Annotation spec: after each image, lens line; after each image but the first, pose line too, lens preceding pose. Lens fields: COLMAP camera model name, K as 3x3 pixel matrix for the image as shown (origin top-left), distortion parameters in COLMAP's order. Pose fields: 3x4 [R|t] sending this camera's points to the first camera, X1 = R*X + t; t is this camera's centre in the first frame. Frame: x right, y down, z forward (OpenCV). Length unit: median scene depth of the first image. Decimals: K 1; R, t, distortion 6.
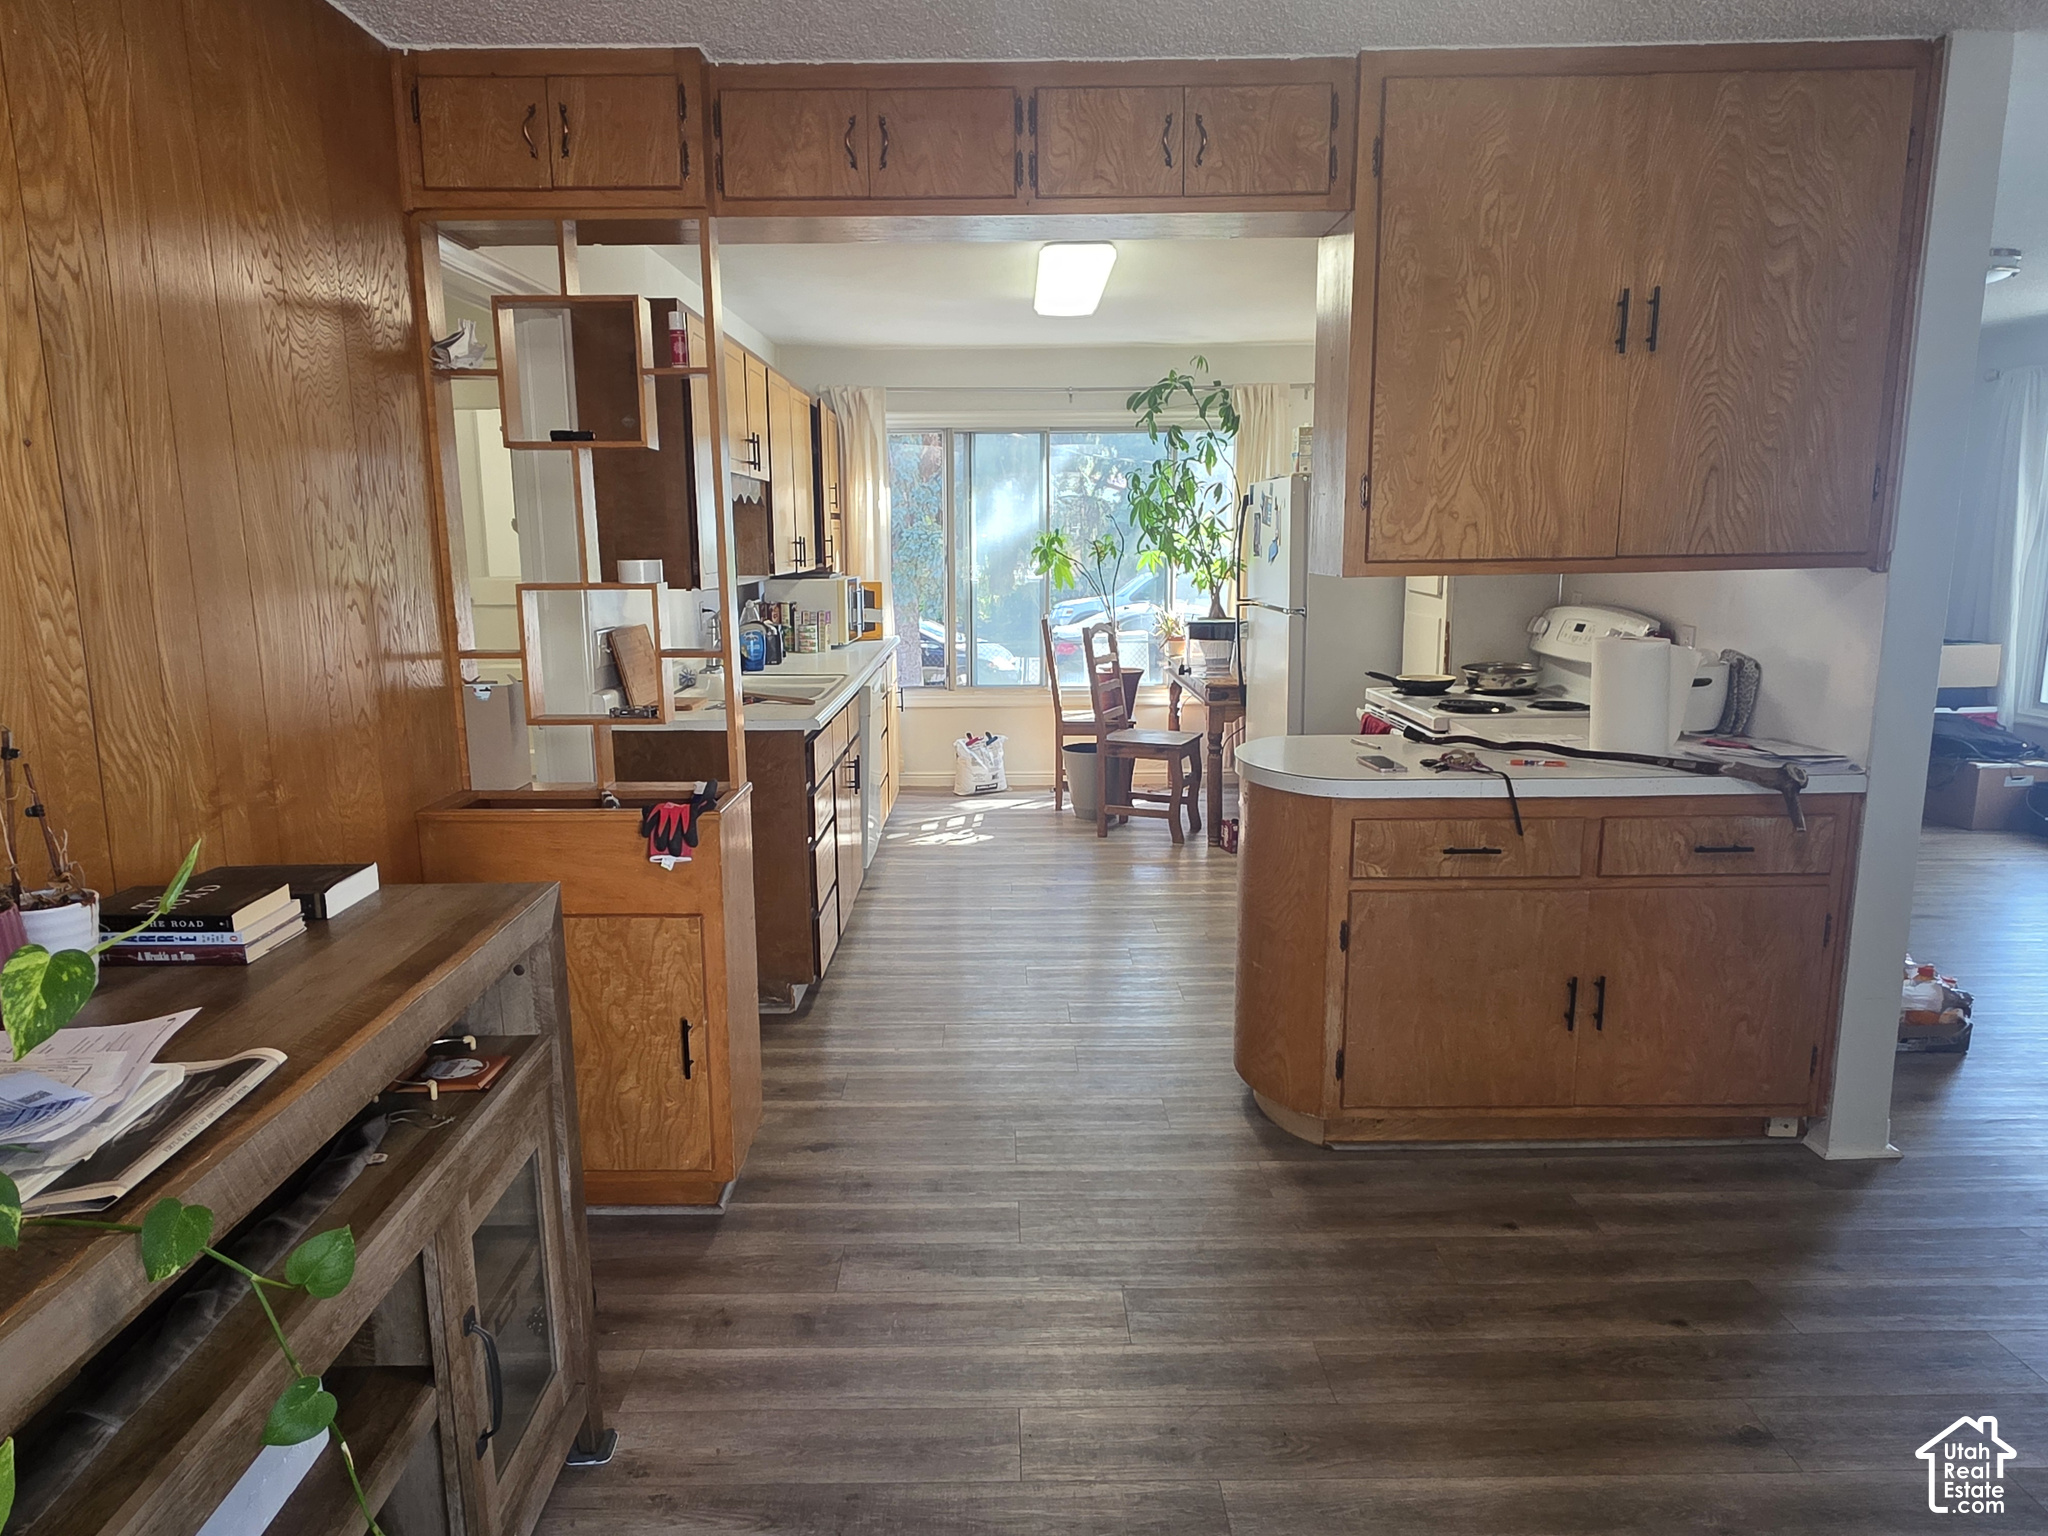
lens RADIAL K [[1331.3, 0, 1024.0], [0, 1331.3, 768.0], [0, 0, 1]] dist [0.001867, 0.000213]
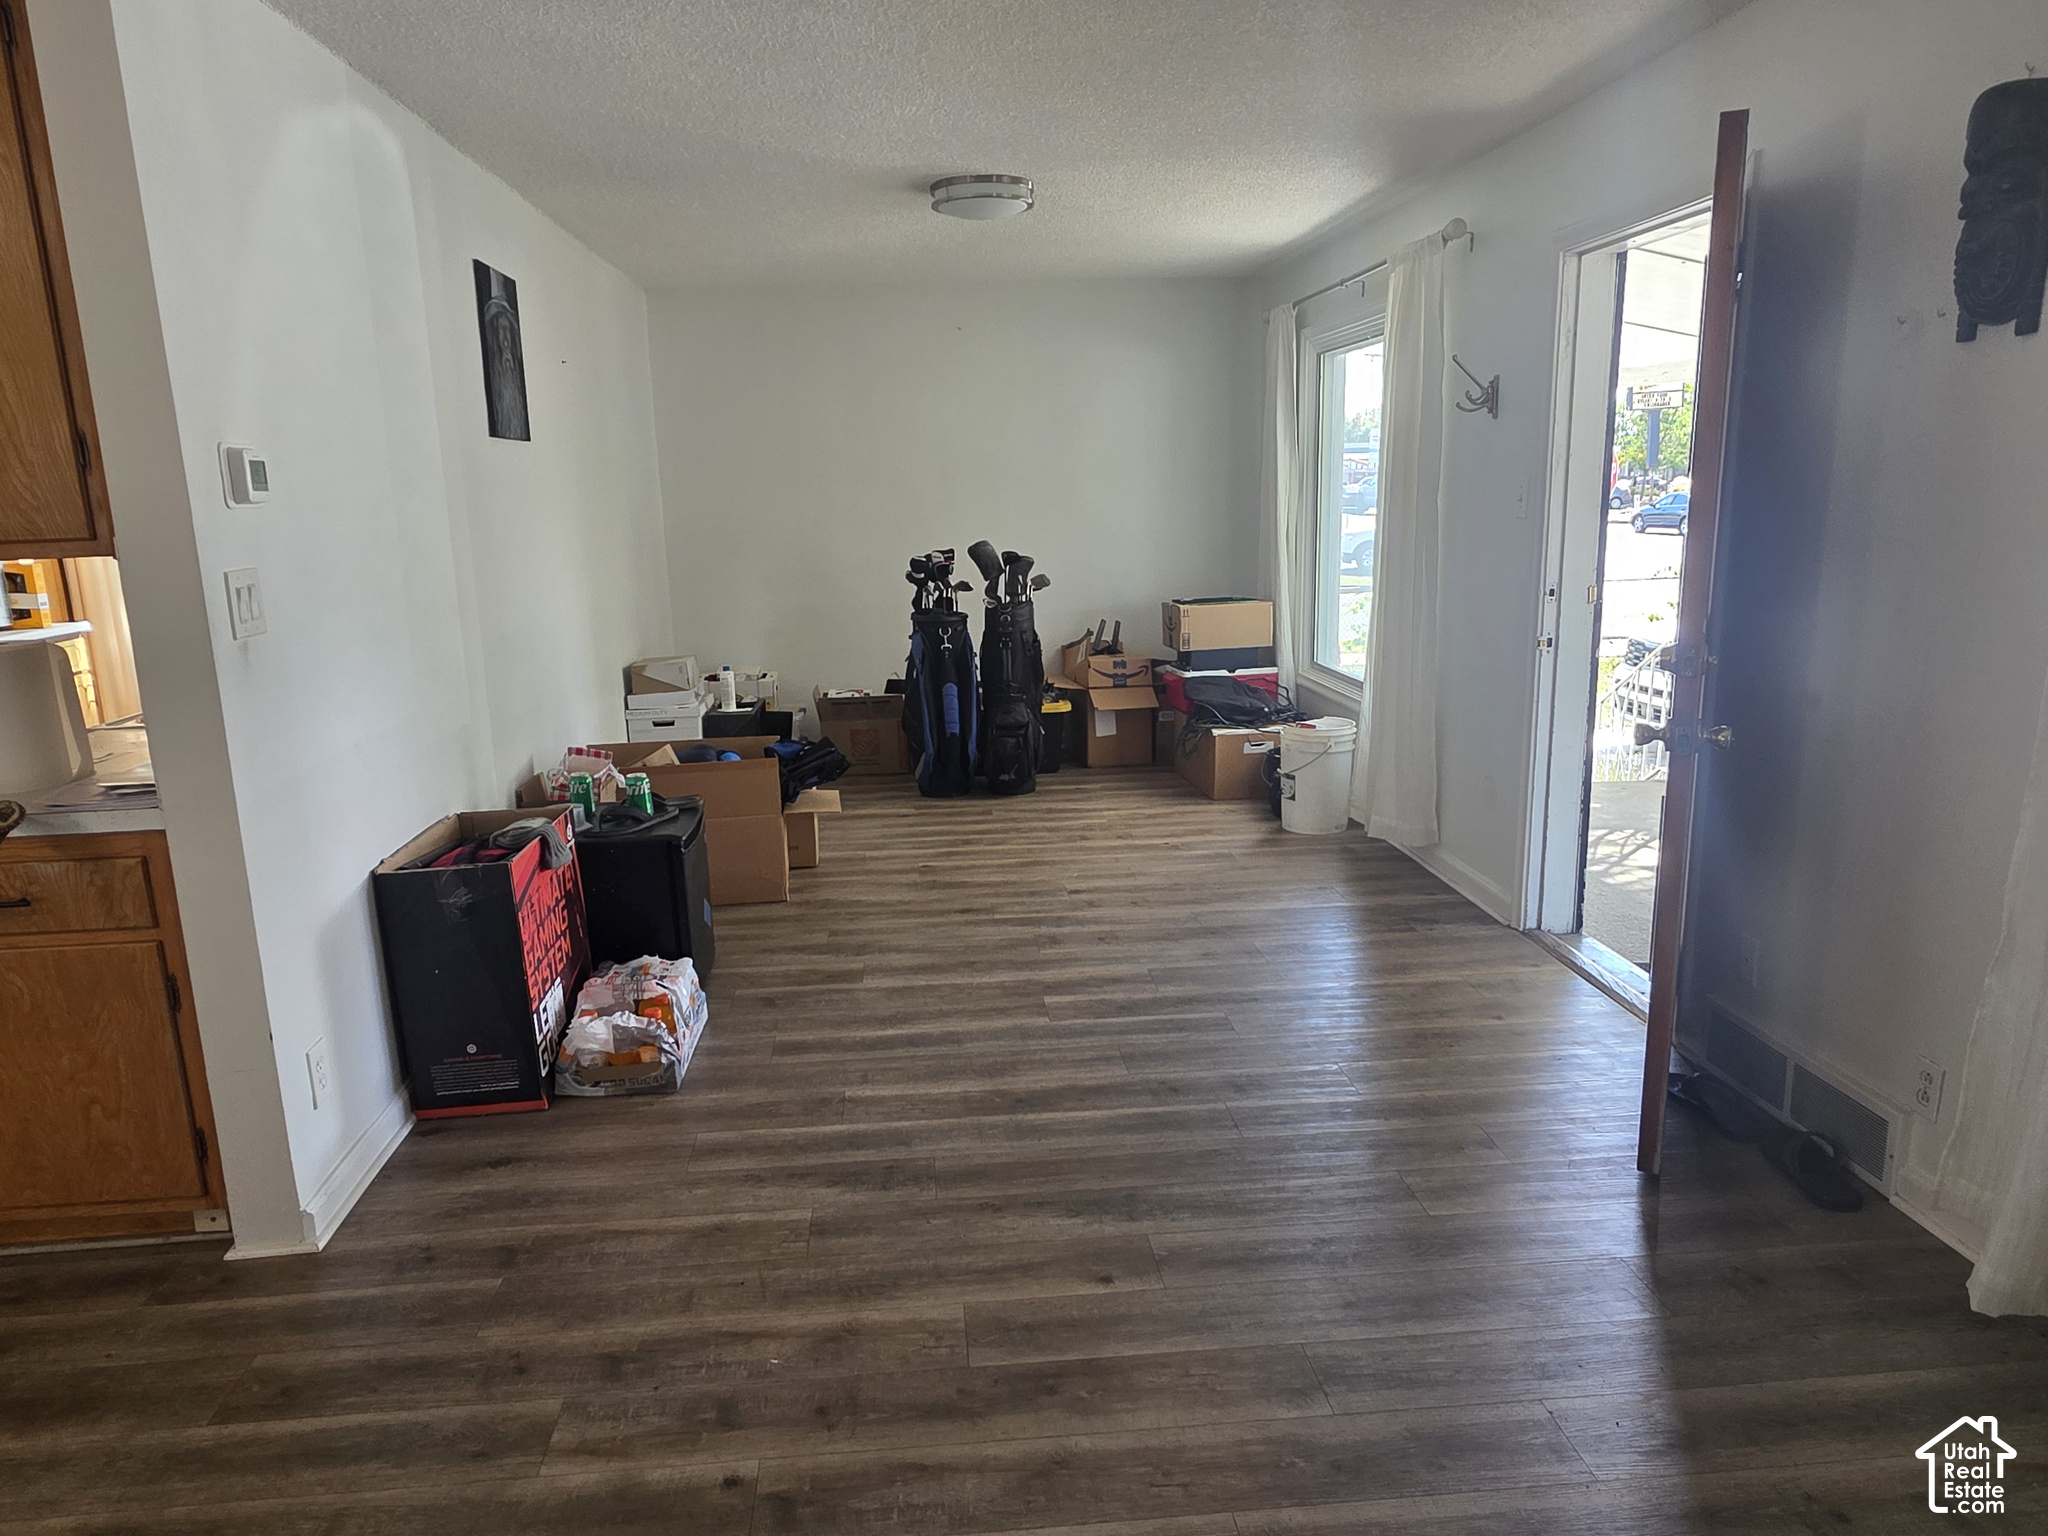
lens RADIAL K [[1331.3, 0, 1024.0], [0, 1331.3, 768.0], [0, 0, 1]] dist [0.001867, 0.000213]
pose [[0.996405, -0.034659, 0.077300, 0.824263], [0.031981, 0.998853, 0.035624, -0.024008], [-0.078446, -0.033024, 0.996371, 0.102455]]
